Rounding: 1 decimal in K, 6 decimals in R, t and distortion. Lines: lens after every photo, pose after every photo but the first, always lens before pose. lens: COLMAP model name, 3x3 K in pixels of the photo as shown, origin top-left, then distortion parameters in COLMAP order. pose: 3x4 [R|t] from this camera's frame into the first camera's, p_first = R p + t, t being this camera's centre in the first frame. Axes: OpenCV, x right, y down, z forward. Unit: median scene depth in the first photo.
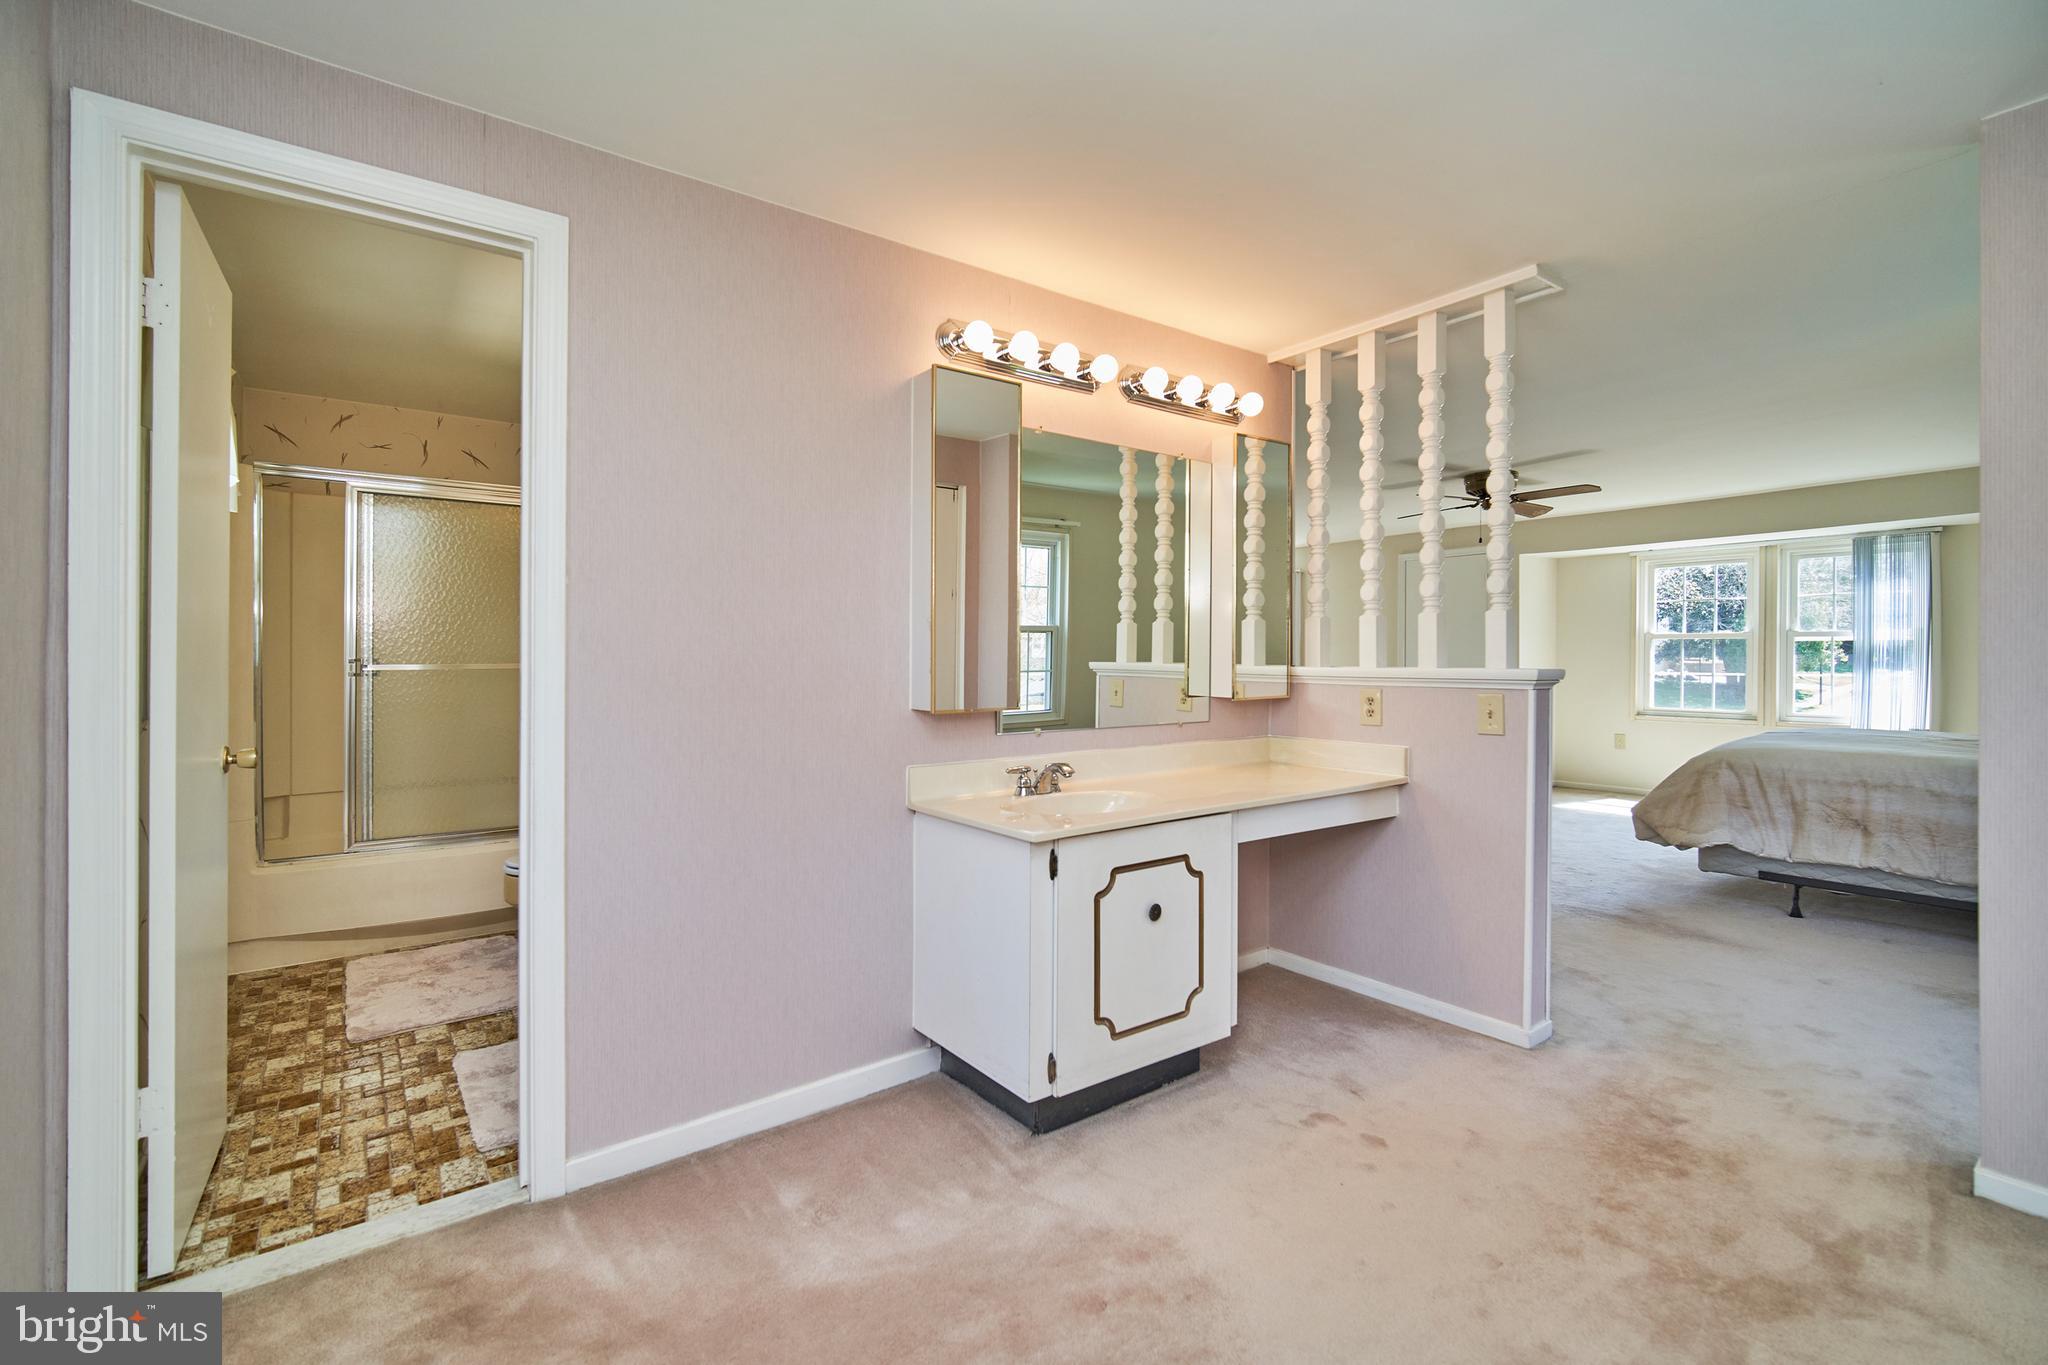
lens RADIAL K [[892.0, 0, 1022.8], [0, 892.0, 645.7], [0, 0, 1]] dist [-0.003300, 0.000309]
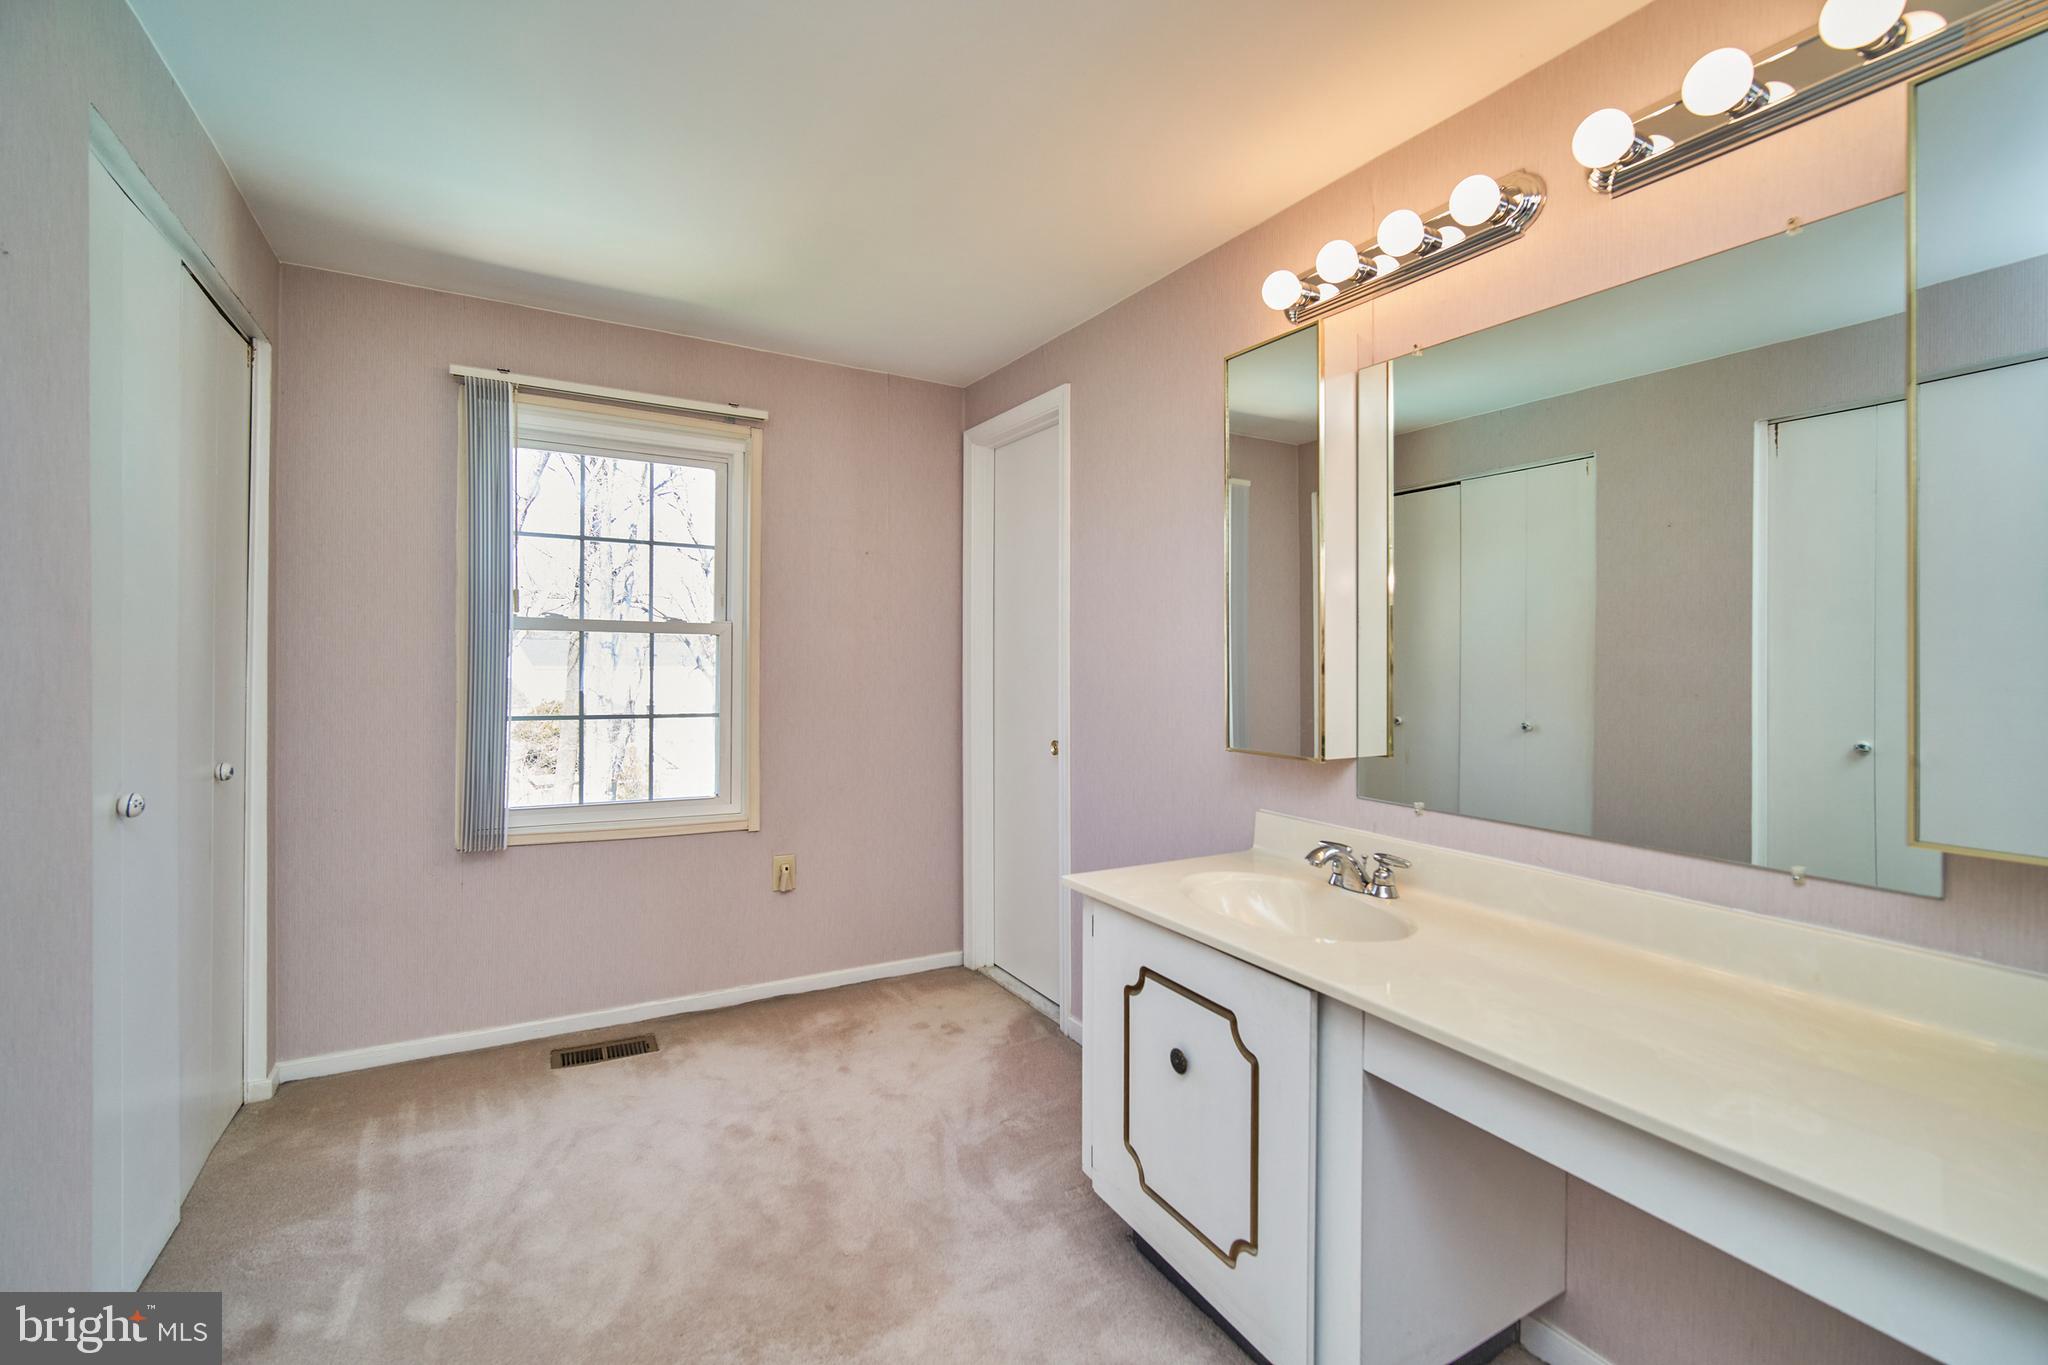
lens RADIAL K [[892.0, 0, 1030.3], [0, 892.0, 672.2], [0, 0, 1]] dist [-0.003300, 0.000309]
pose [[-0.126075, 0.007953, -0.991989, 1.261032], [0.013734, 0.999886, 0.006271, -0.013491], [0.991926, -0.012834, -0.126170, 1.452840]]
